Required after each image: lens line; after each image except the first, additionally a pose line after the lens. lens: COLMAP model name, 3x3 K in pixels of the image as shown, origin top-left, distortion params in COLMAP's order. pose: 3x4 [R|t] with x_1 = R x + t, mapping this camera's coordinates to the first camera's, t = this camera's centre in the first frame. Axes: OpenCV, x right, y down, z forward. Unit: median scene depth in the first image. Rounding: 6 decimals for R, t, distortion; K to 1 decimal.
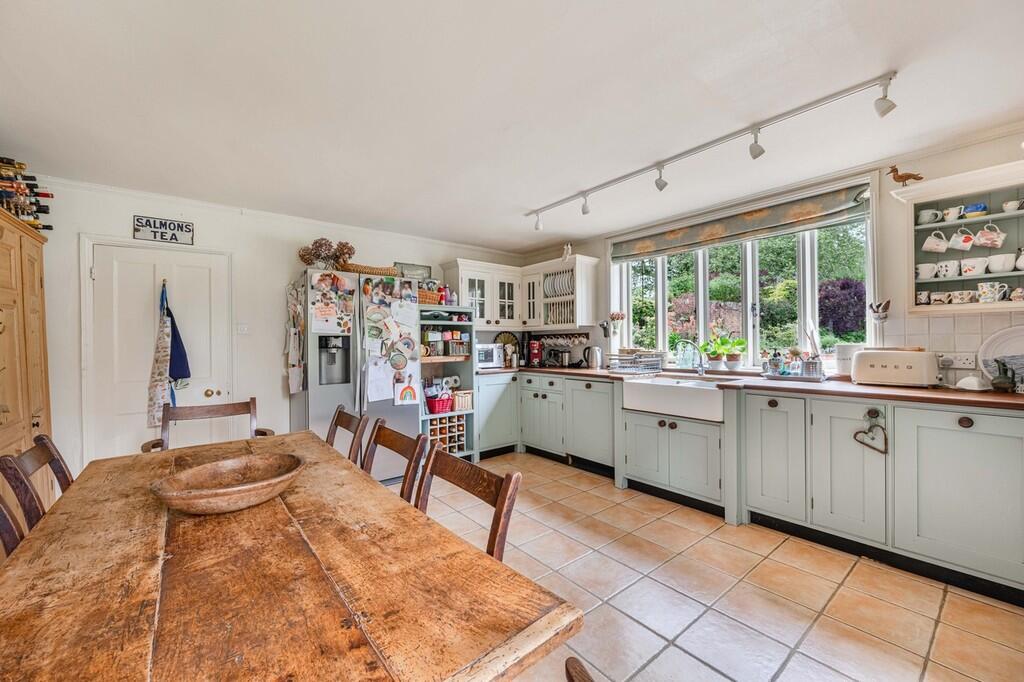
lens RADIAL K [[404.0, 0, 512.0], [0, 404.0, 341.0], [0, 0, 1]] dist [0.000188, 0.000038]
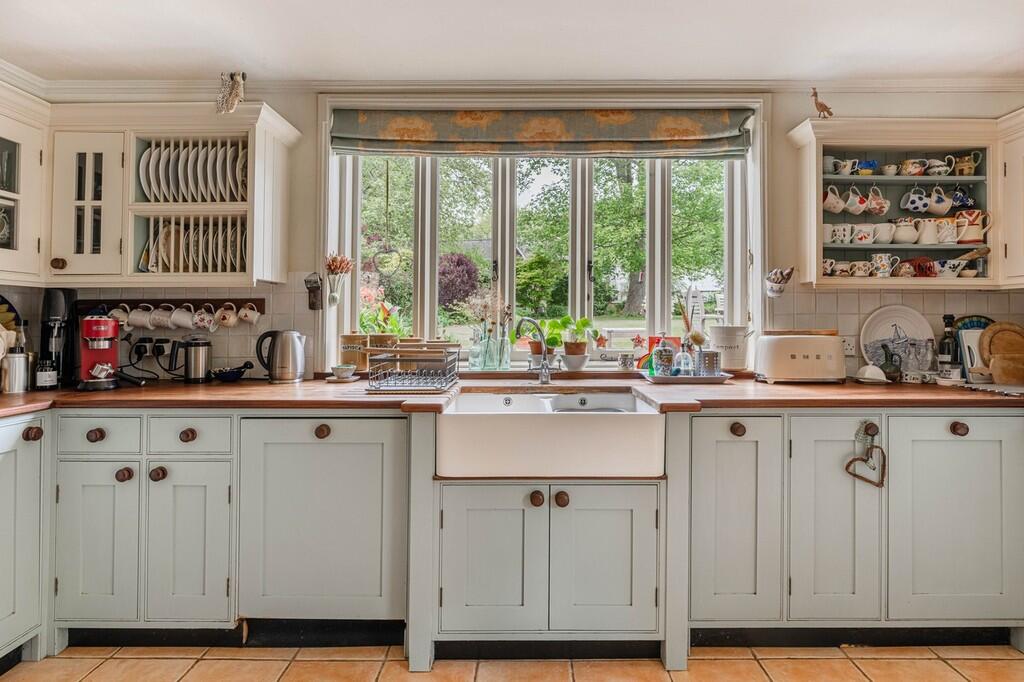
lens RADIAL K [[523.7, 0, 511.5], [0, 523.7, 308.8], [0, 0, 1]] dist [-0.002403, -0.000063]
pose [[0.627516, 0.025725, 0.778179, -0.101260], [-0.008220, 0.999617, -0.026416, 0.003759], [-0.778561, 0.010179, 0.627487, 0.561758]]
